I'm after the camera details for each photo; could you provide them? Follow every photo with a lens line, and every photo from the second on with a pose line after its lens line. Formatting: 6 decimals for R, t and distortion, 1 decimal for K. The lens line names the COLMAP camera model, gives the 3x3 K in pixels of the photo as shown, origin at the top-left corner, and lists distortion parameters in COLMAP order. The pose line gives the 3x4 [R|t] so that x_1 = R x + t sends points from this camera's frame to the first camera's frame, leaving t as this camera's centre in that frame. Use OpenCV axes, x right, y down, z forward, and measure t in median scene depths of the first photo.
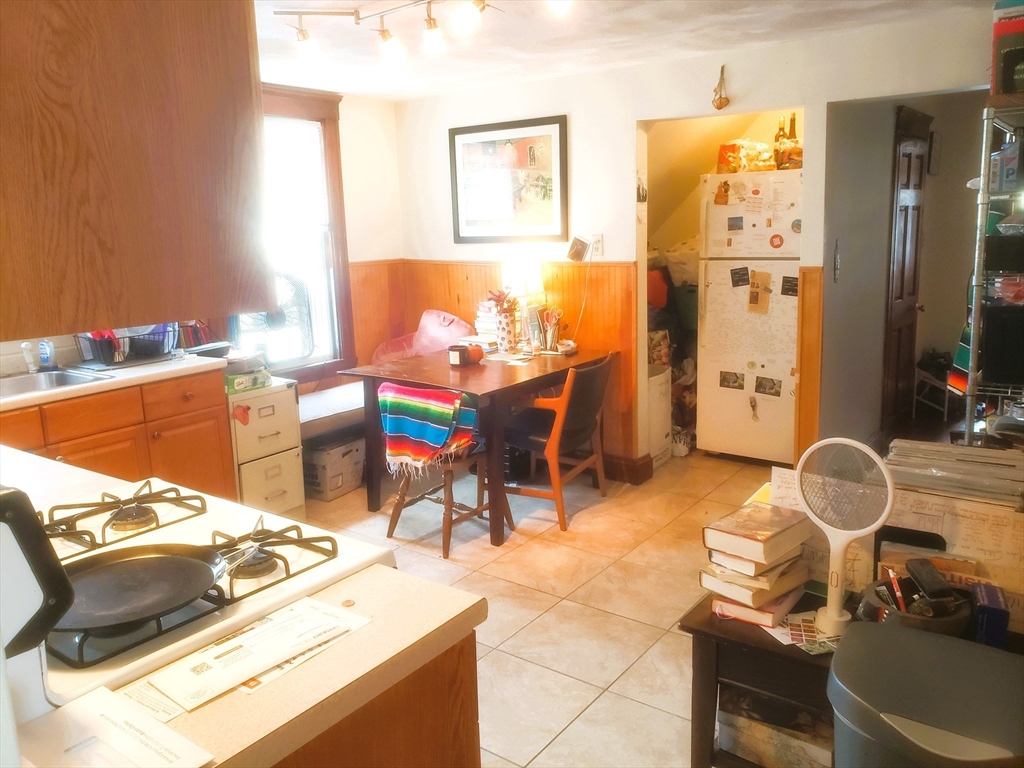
lens RADIAL K [[800.2, 0, 511.0], [0, 800.2, 368.4], [0, 0, 1]] dist [0.111749, -0.264095]
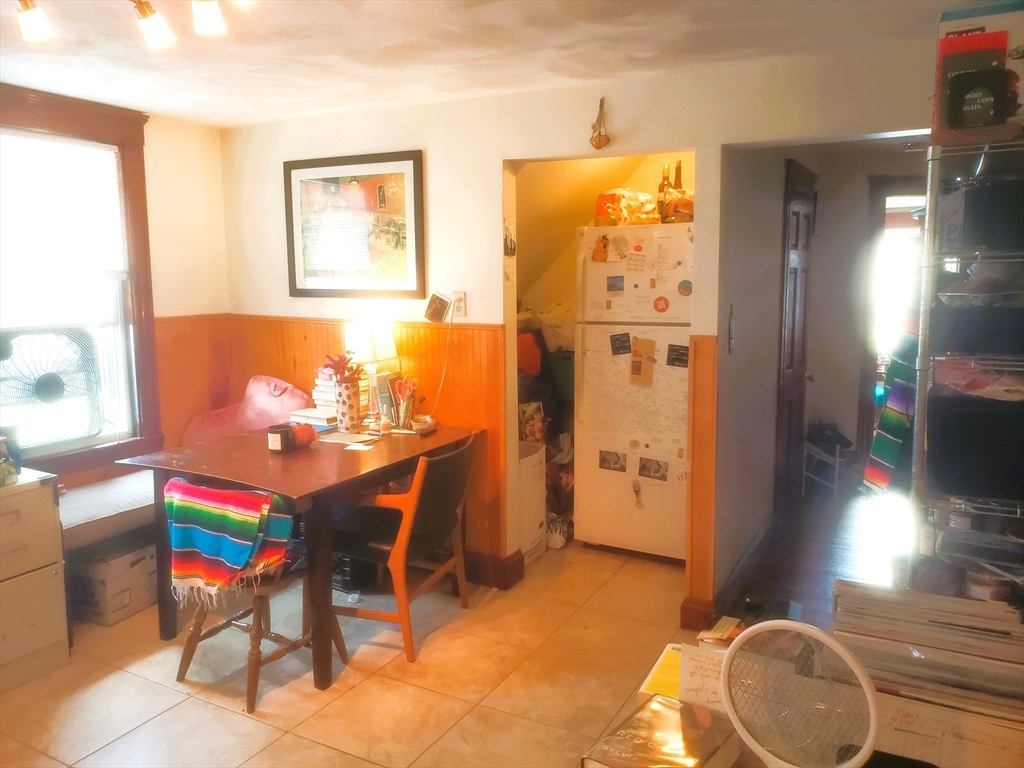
lens RADIAL K [[771.3, 0, 512.0], [0, 771.3, 384.0], [0, 0, 1]] dist [0.092716, -0.201057]
pose [[0.989255, 0.005809, 0.146087, 0.045018], [0.000431, 0.999090, -0.042642, -0.034700], [-0.146202, 0.042246, 0.988352, 0.193007]]
